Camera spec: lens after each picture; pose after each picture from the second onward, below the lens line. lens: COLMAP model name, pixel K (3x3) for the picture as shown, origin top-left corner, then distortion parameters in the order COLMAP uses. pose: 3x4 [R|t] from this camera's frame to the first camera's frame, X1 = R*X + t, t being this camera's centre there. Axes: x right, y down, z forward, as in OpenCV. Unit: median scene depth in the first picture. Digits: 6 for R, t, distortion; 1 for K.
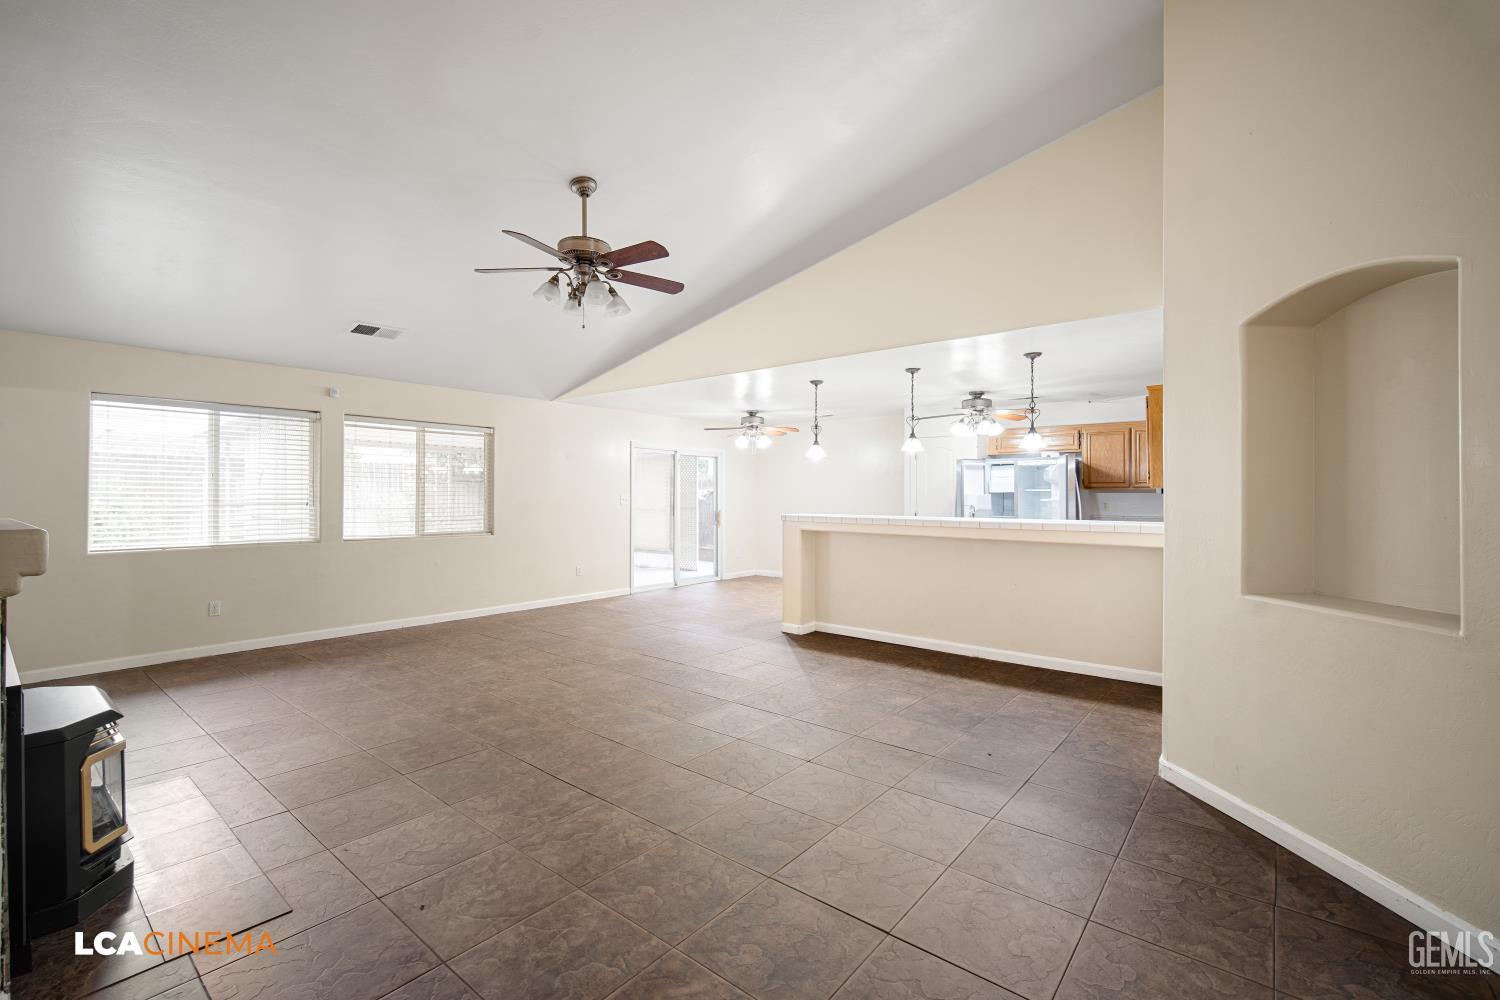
lens RADIAL K [[654.1, 0, 746.8], [0, 654.1, 496.3], [0, 0, 1]] dist [-0.007464, 0.000918]
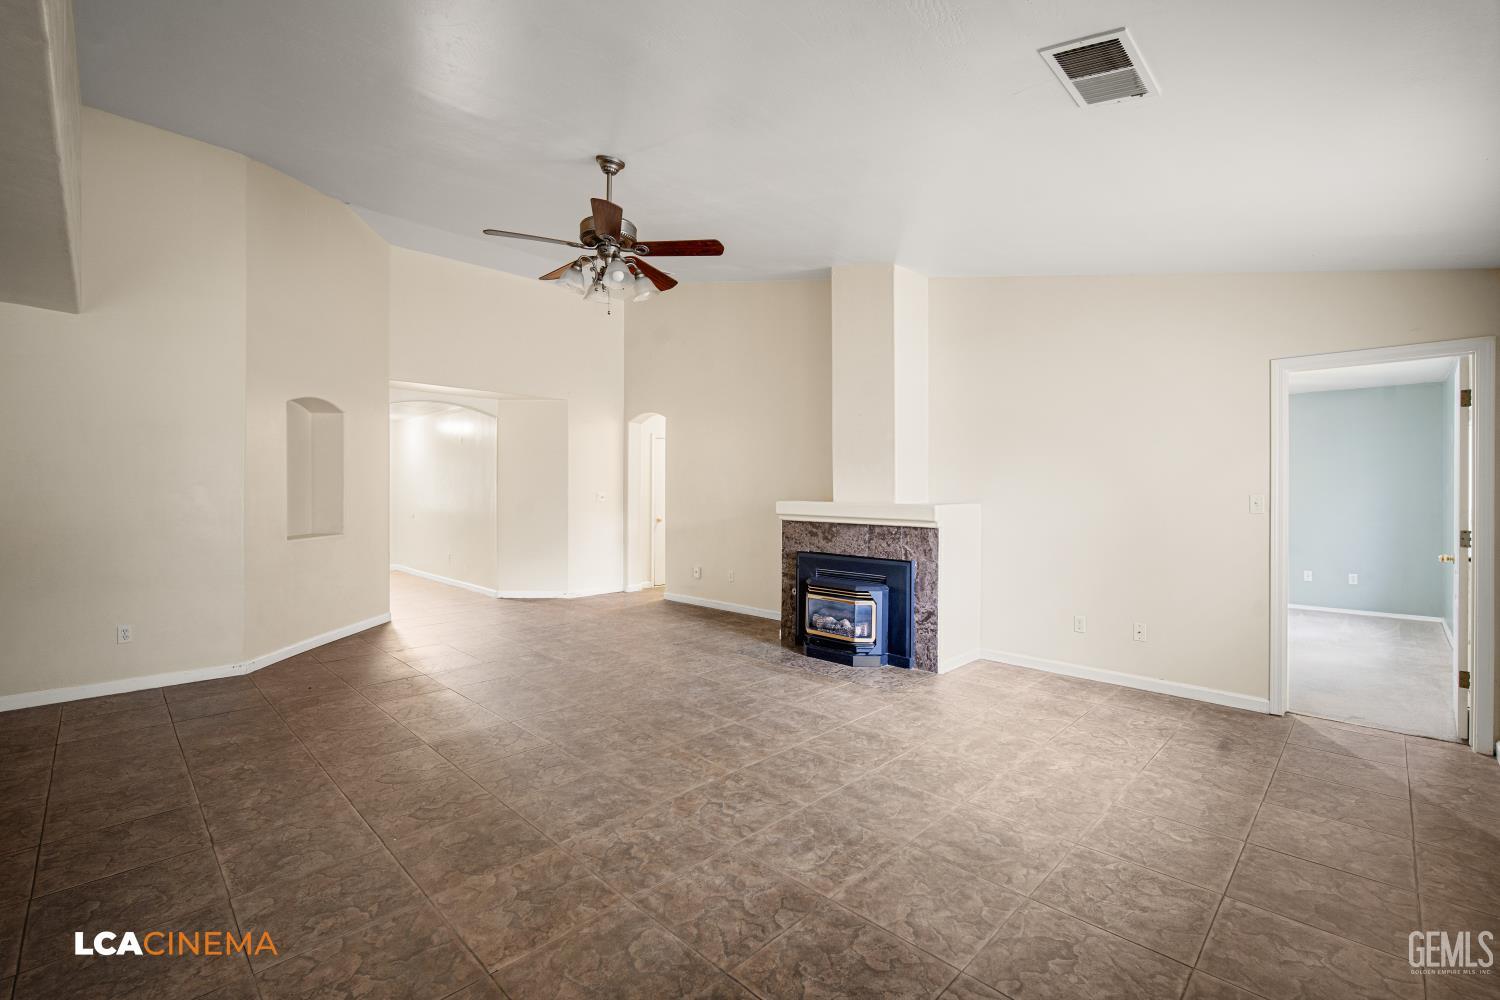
lens RADIAL K [[654.1, 0, 750.2], [0, 654.1, 492.1], [0, 0, 1]] dist [-0.007464, 0.000918]
pose [[-0.995971, -0.005771, 0.089489, -0.509391], [-0.005176, 0.999963, 0.006880, -0.007736], [-0.089525, 0.006389, -0.995964, 1.813154]]
